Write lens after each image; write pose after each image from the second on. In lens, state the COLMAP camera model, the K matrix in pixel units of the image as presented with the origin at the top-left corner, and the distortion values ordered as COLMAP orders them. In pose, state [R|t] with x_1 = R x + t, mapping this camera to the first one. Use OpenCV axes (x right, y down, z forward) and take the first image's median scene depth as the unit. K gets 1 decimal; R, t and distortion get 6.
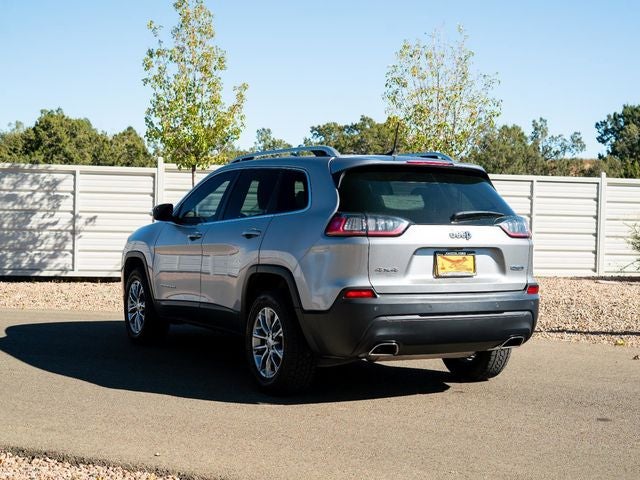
lens RADIAL K [[1083.7, 0, 320.0], [0, 1083.7, 240.0], [0, 0, 1]] dist [-0.026117, -0.096546]
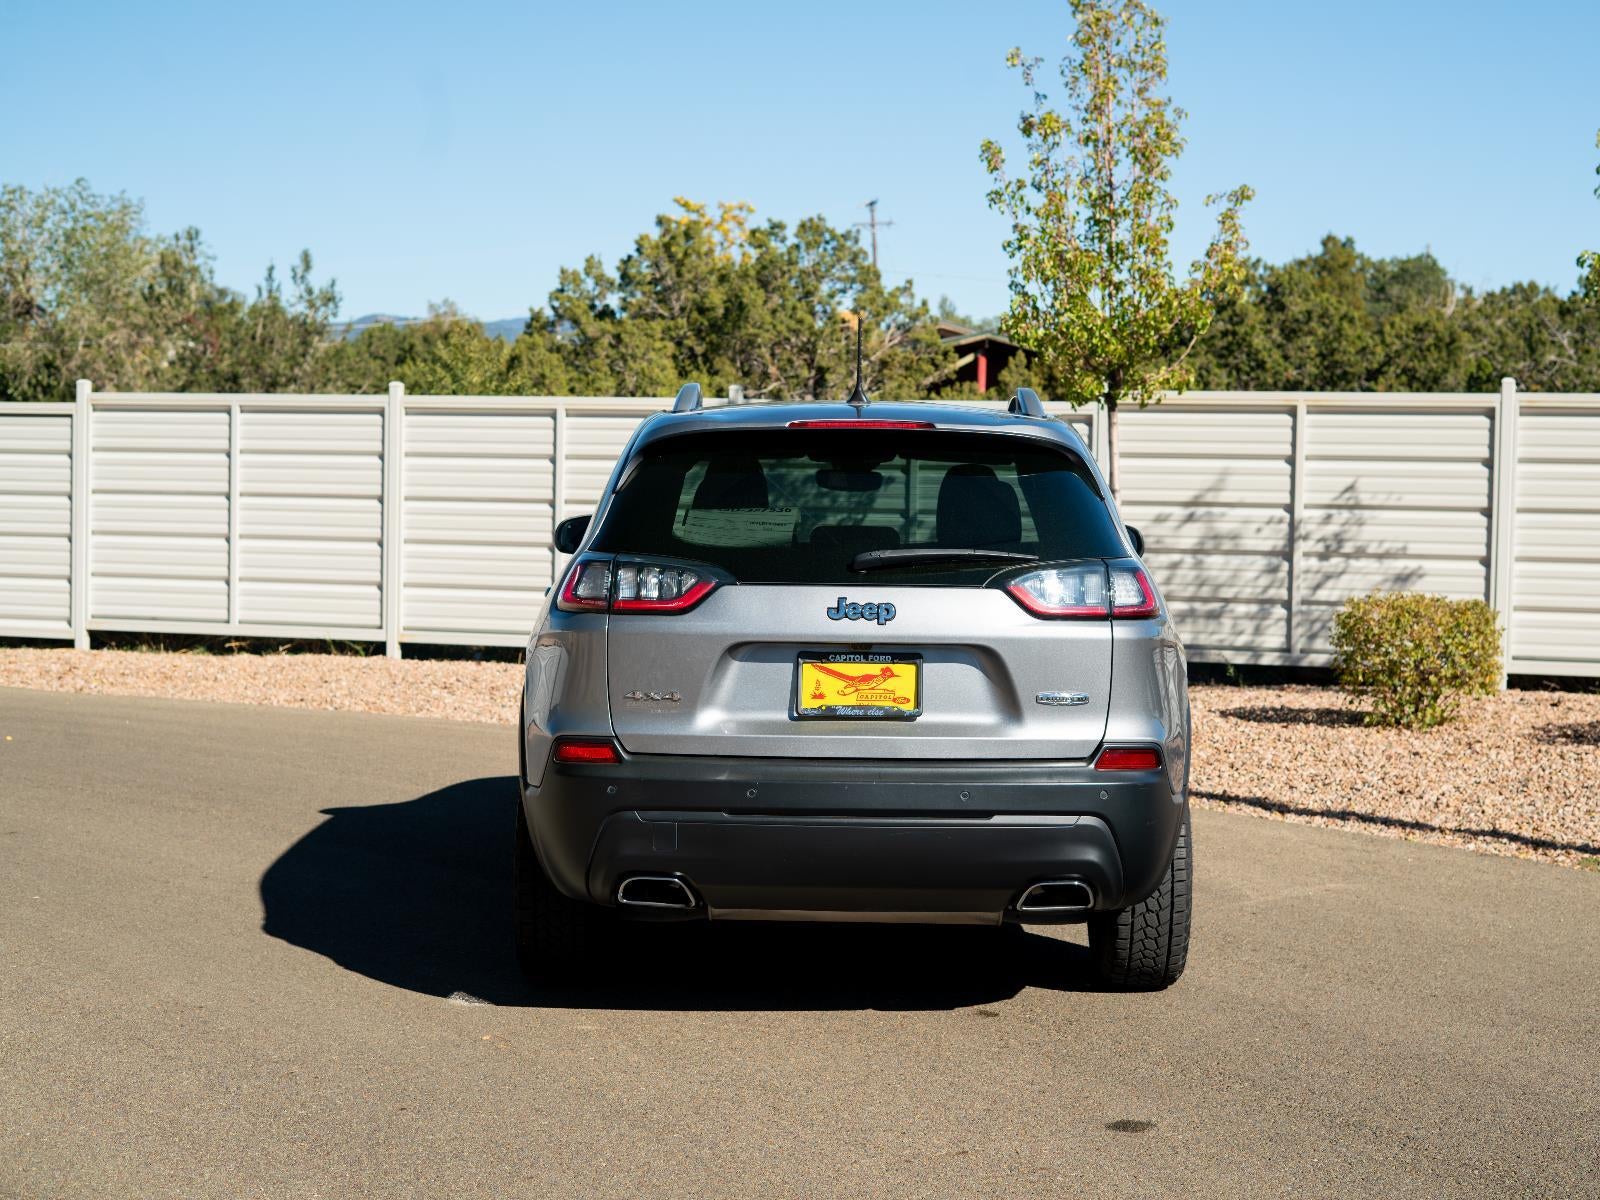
lens RADIAL K [[2709.4, 0, 800.0], [0, 2709.4, 600.0], [0, 0, 1]] dist [-0.026117, -0.096546]
pose [[0.863652, 0.017032, -0.503800, 0.587792], [-0.007521, 0.999753, 0.020906, -0.028417], [0.504032, -0.014266, 0.863567, 0.143413]]
